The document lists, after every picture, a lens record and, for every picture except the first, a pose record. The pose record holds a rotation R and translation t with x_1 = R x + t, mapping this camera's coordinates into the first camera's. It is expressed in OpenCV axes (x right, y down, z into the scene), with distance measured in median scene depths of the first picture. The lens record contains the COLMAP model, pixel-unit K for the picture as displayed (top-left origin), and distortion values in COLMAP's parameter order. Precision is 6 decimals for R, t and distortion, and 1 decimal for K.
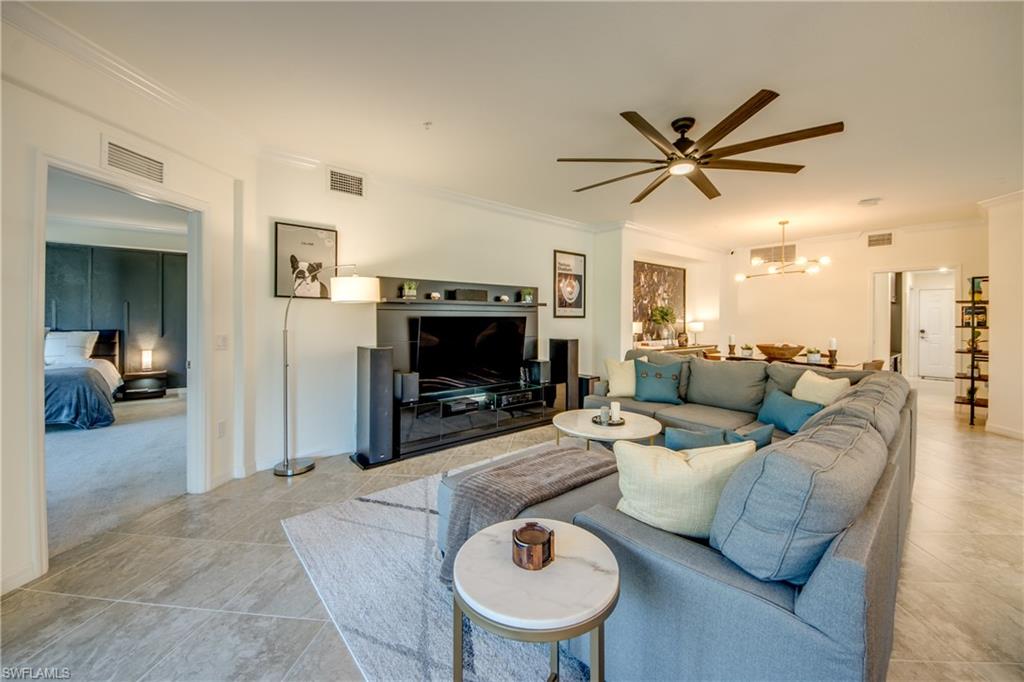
lens RADIAL K [[391.5, 0, 525.2], [0, 391.5, 319.5], [0, 0, 1]] dist [0.015503, -0.011652]
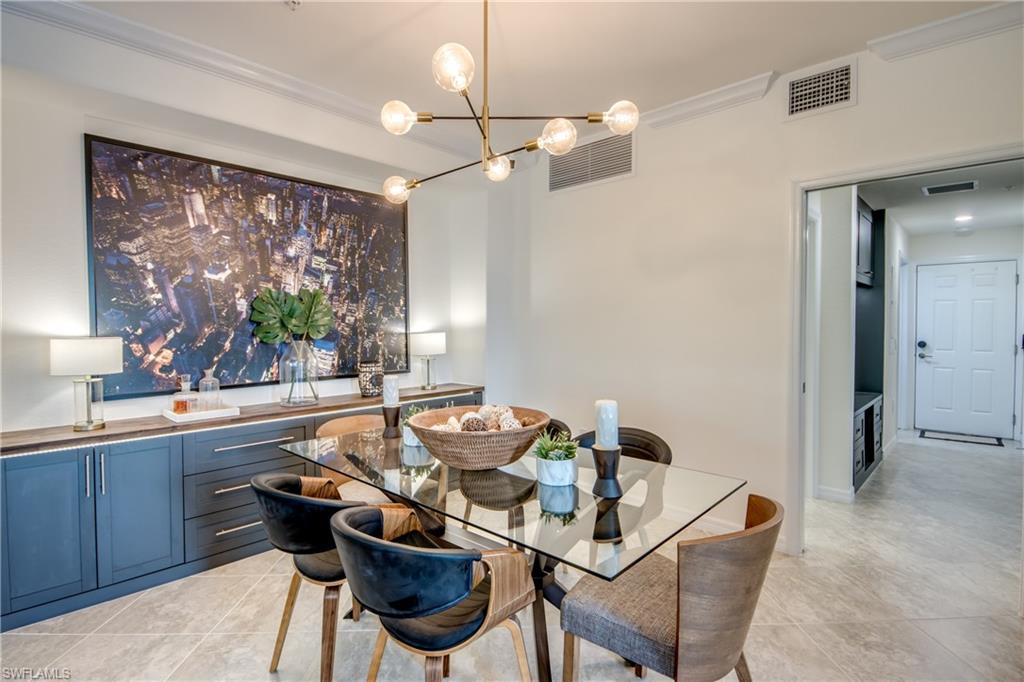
lens RADIAL K [[499.8, 0, 513.5], [0, 499.8, 330.2], [0, 0, 1]] dist [0.014012, 0.000216]
pose [[0.993209, -0.004641, 0.116247, 0.470879], [0.002697, 0.999854, 0.016877, -0.003846], [-0.116308, -0.016449, 0.993077, 0.475848]]
